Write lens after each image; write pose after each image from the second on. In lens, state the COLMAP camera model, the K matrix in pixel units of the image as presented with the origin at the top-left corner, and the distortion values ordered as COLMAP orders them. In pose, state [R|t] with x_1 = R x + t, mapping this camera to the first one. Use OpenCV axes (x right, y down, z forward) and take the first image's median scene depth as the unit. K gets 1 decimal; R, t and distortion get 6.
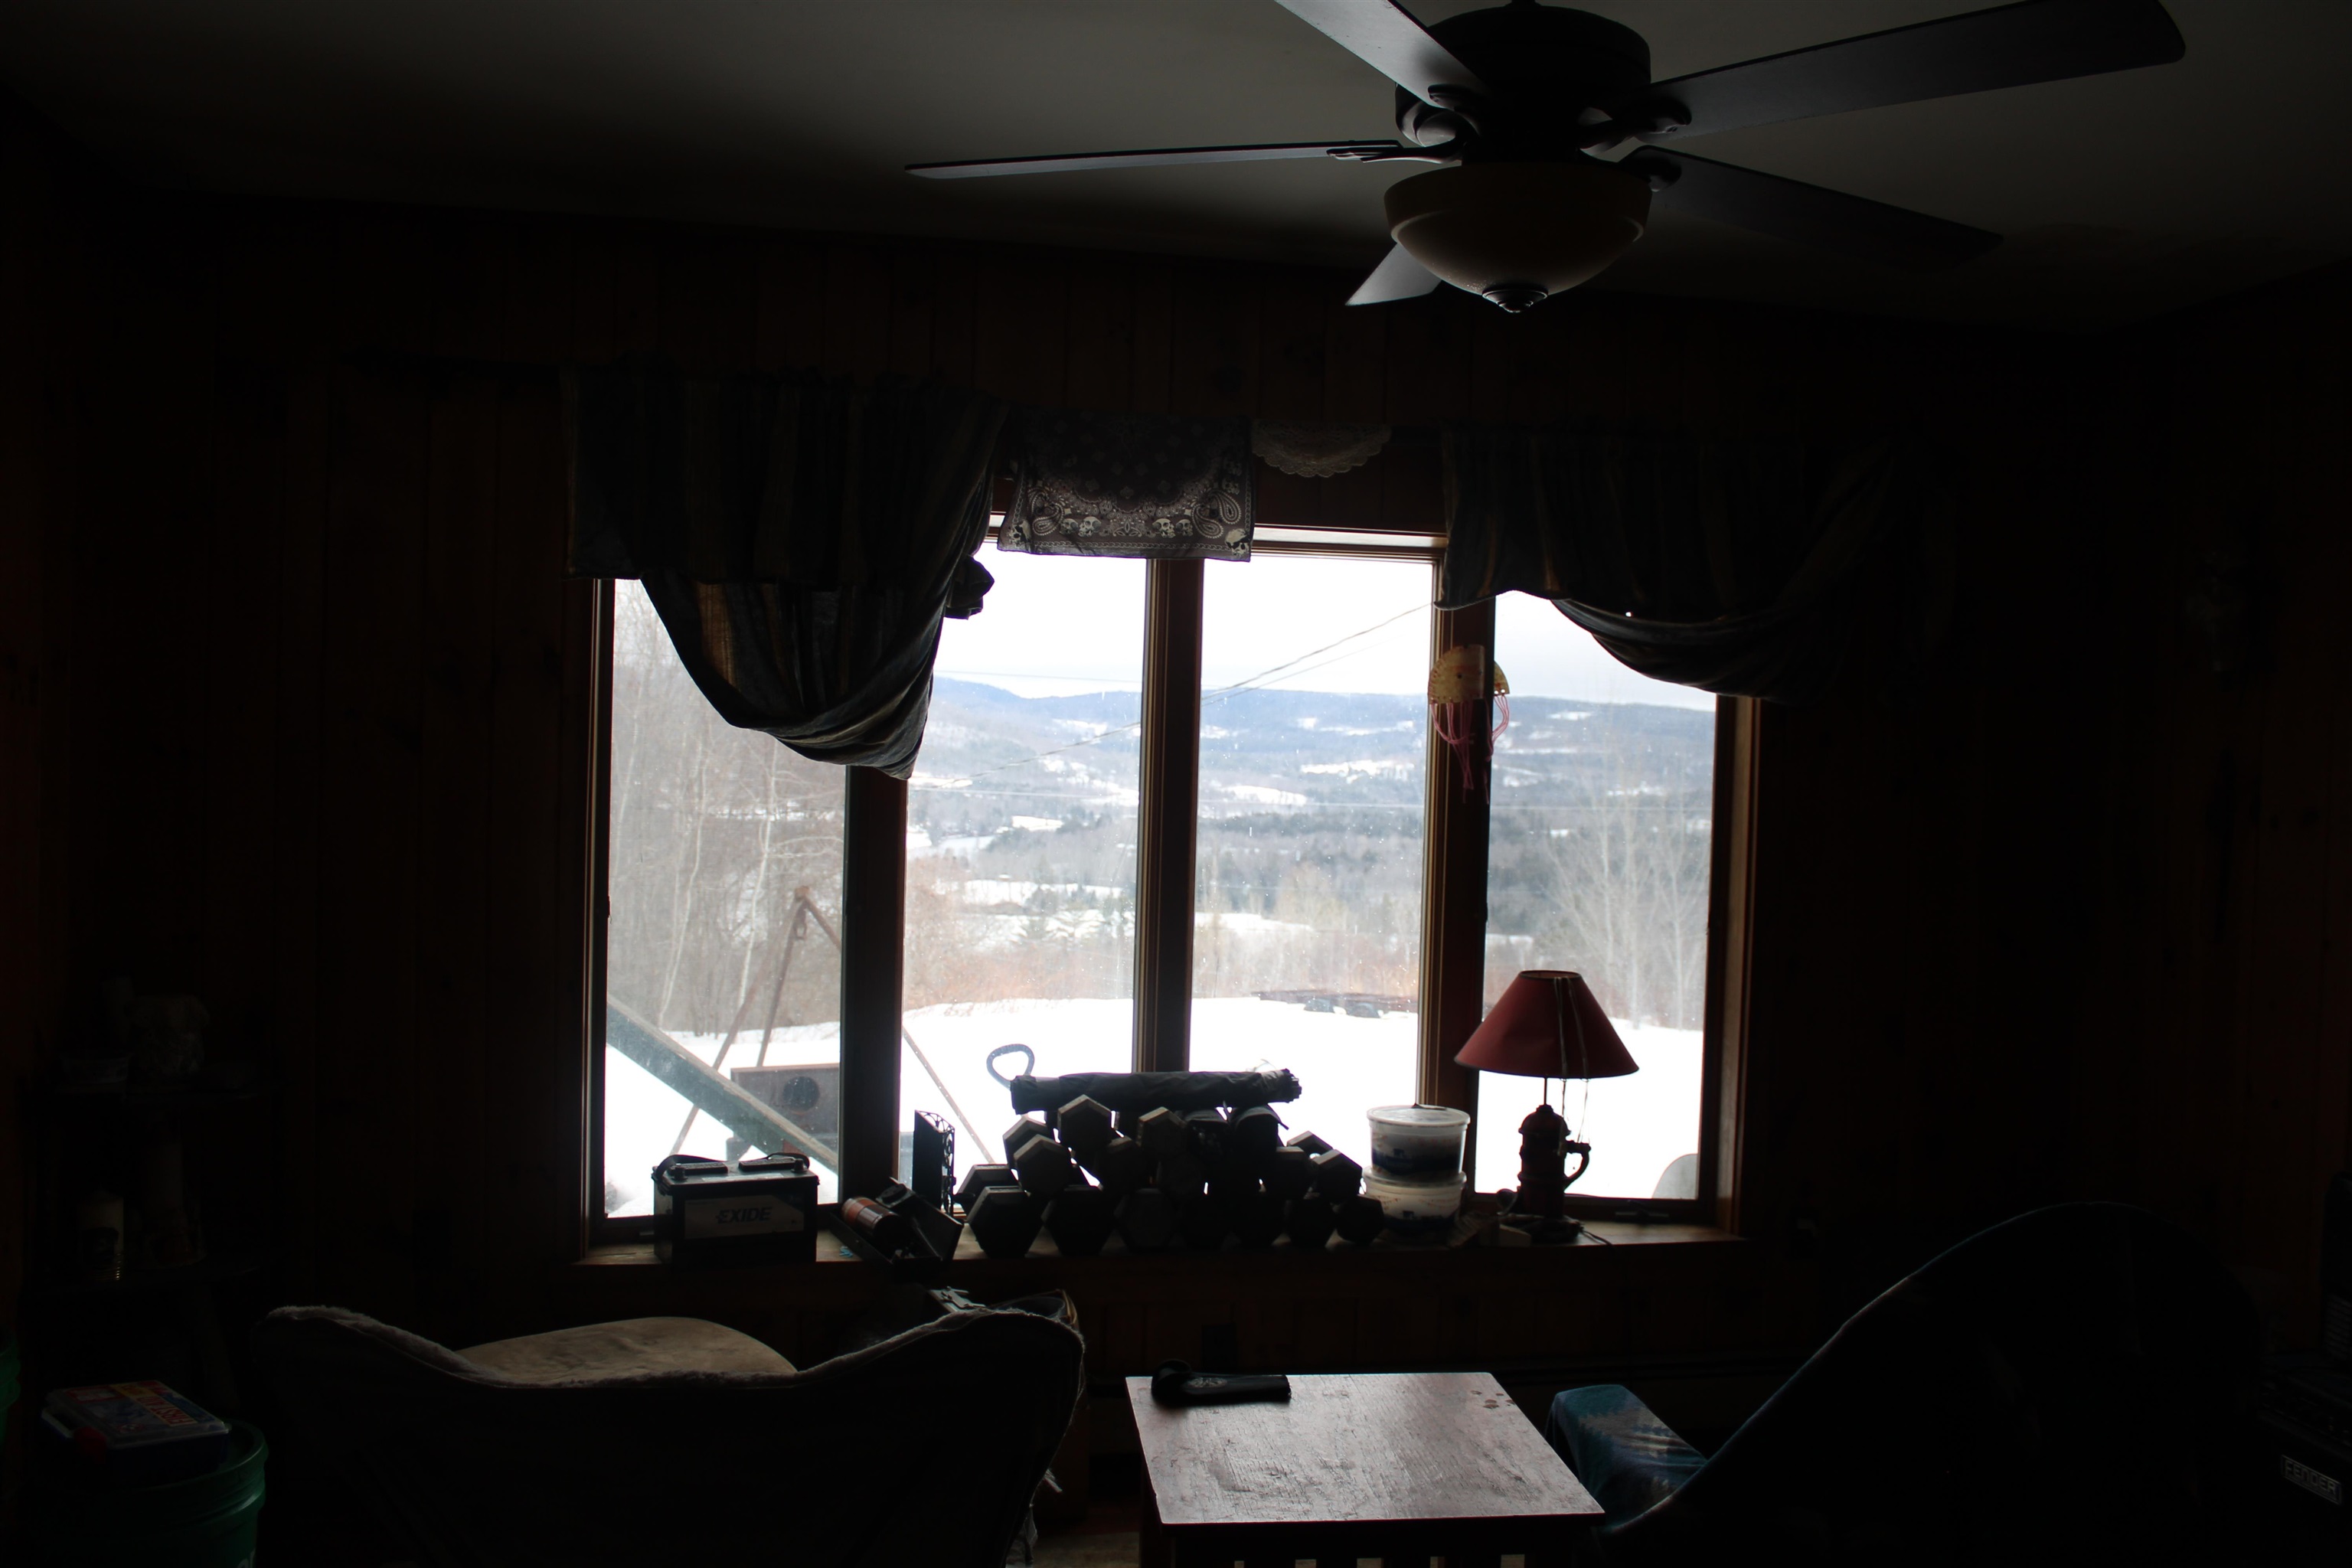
lens RADIAL K [[1949.6, 0, 1175.7], [0, 1949.6, 760.1], [0, 0, 1]] dist [-0.158927, 0.121523]
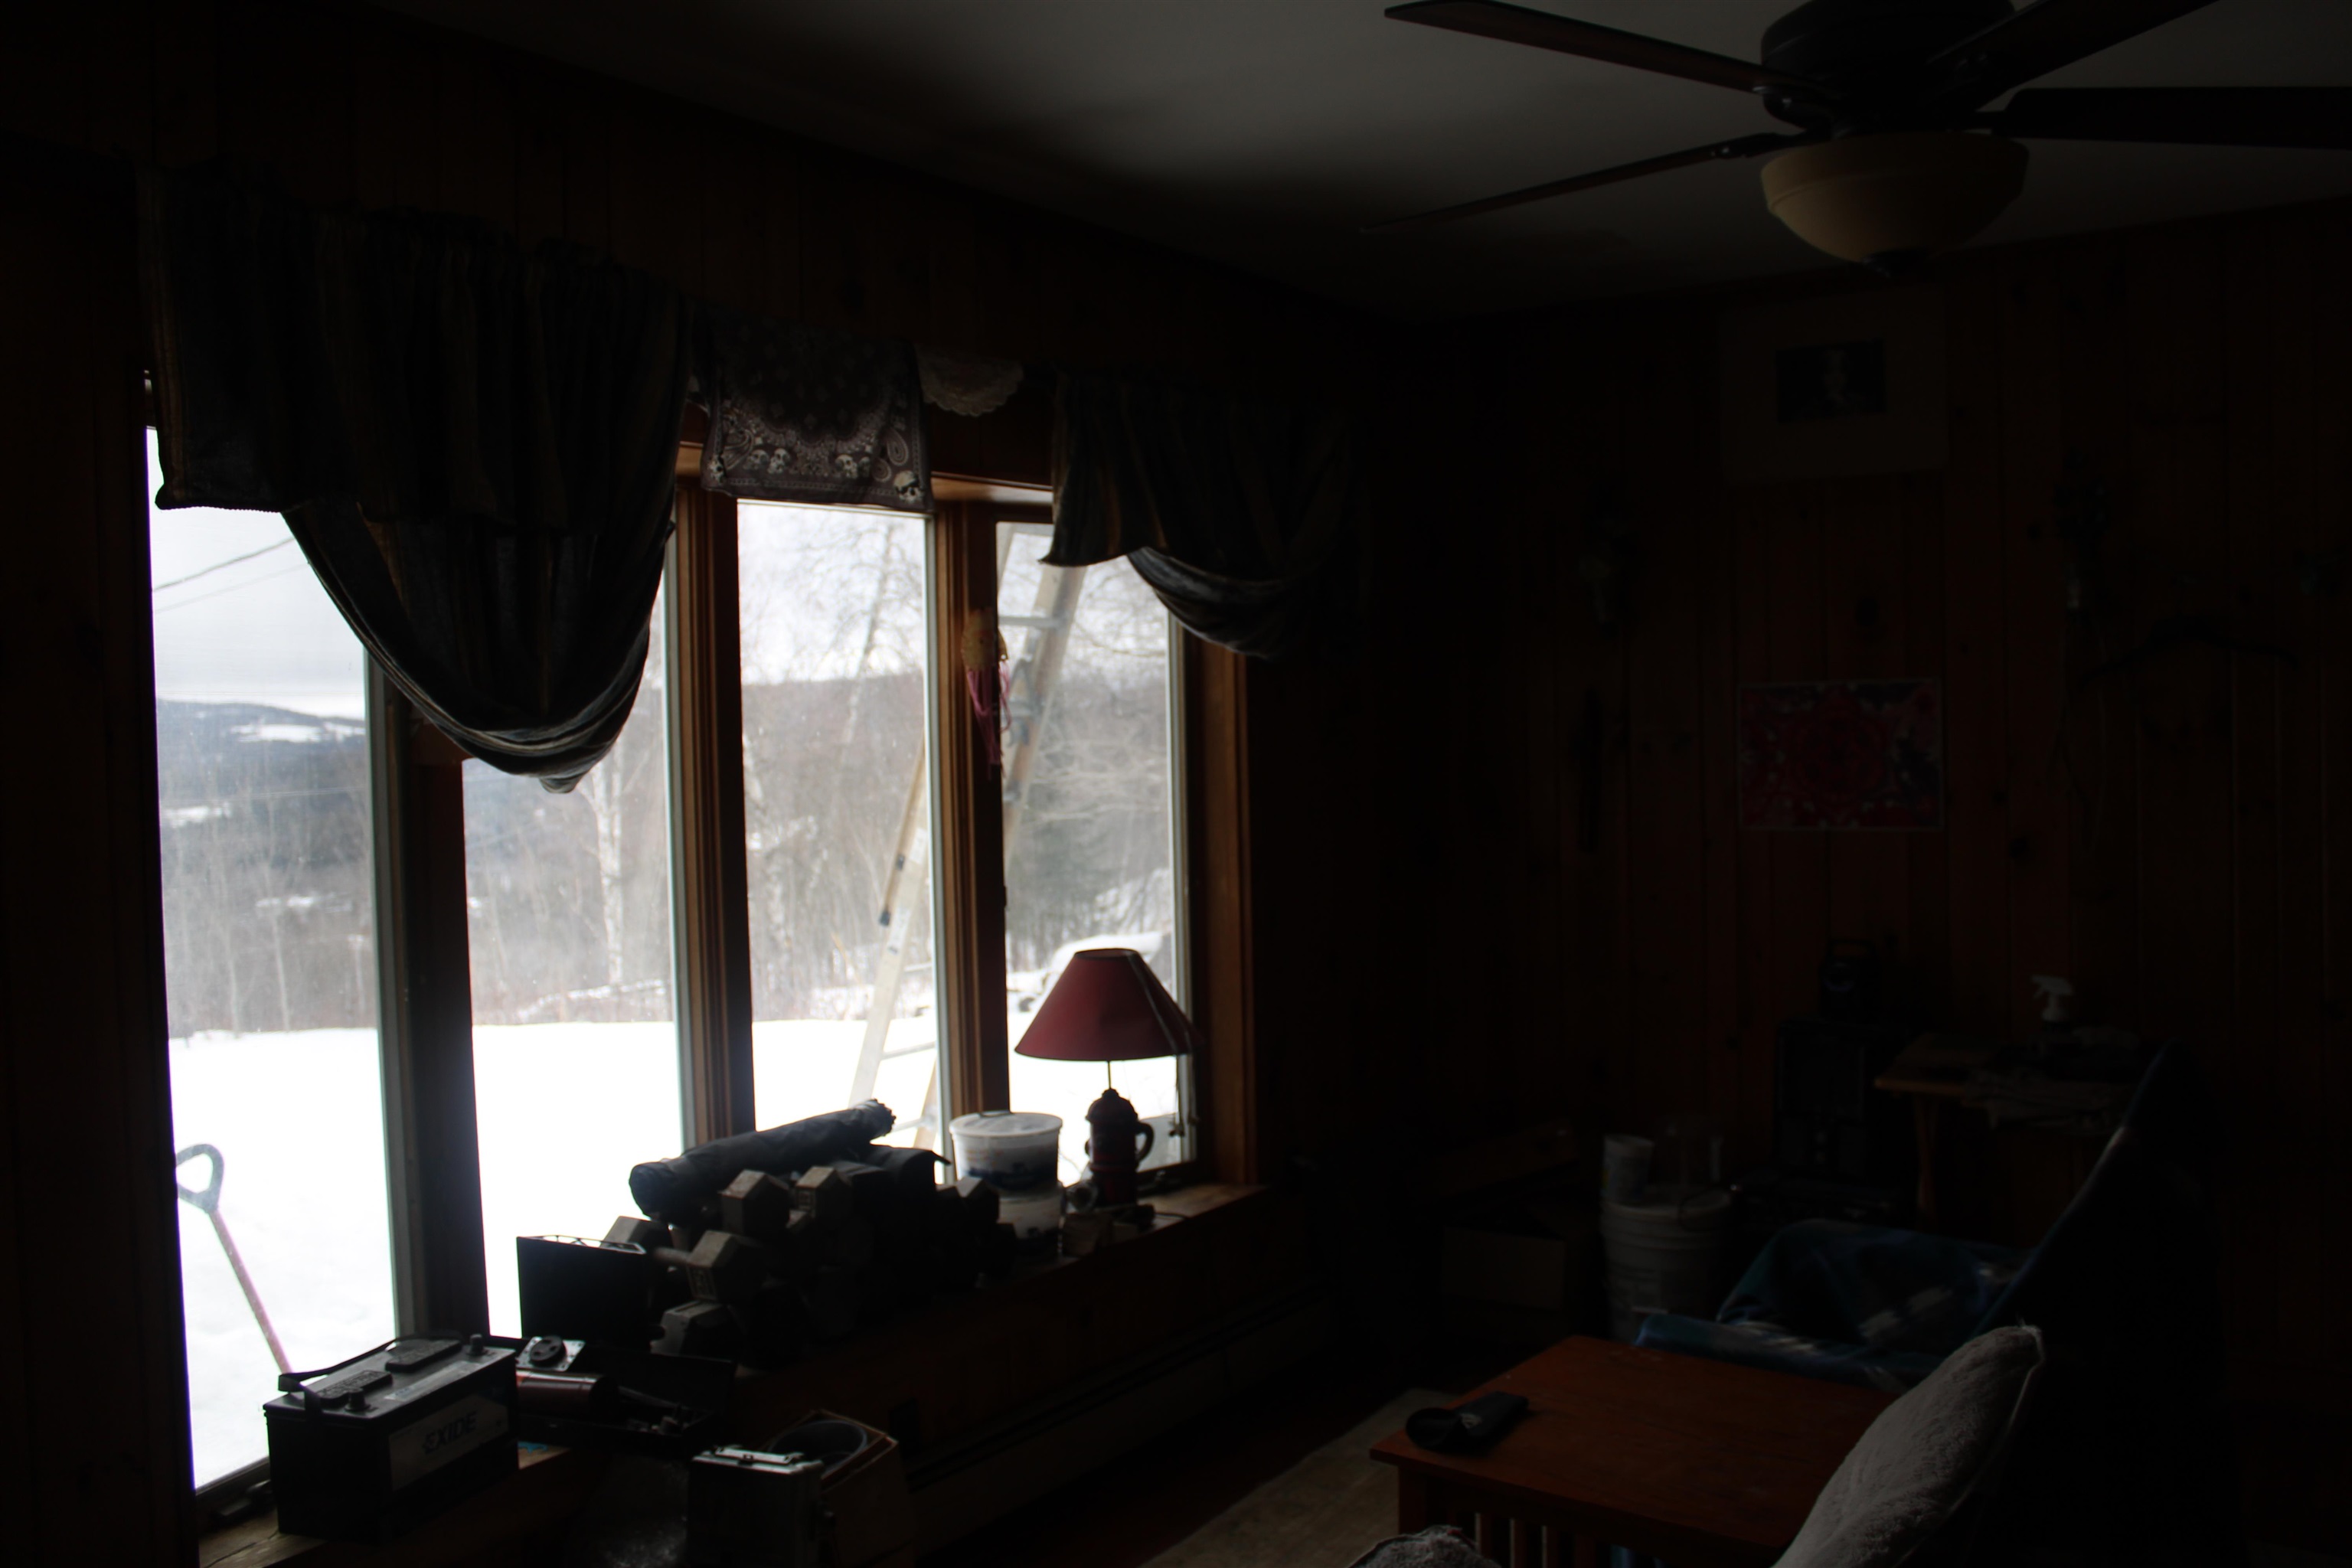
lens RADIAL K [[1949.6, 0, 1175.7], [0, 1949.6, 760.1], [0, 0, 1]] dist [-0.158927, 0.121523]
pose [[0.715444, -0.060625, 0.696034, -0.482668], [0.051137, 0.998100, 0.034373, -0.016169], [-0.696796, 0.011001, 0.717185, 0.314336]]
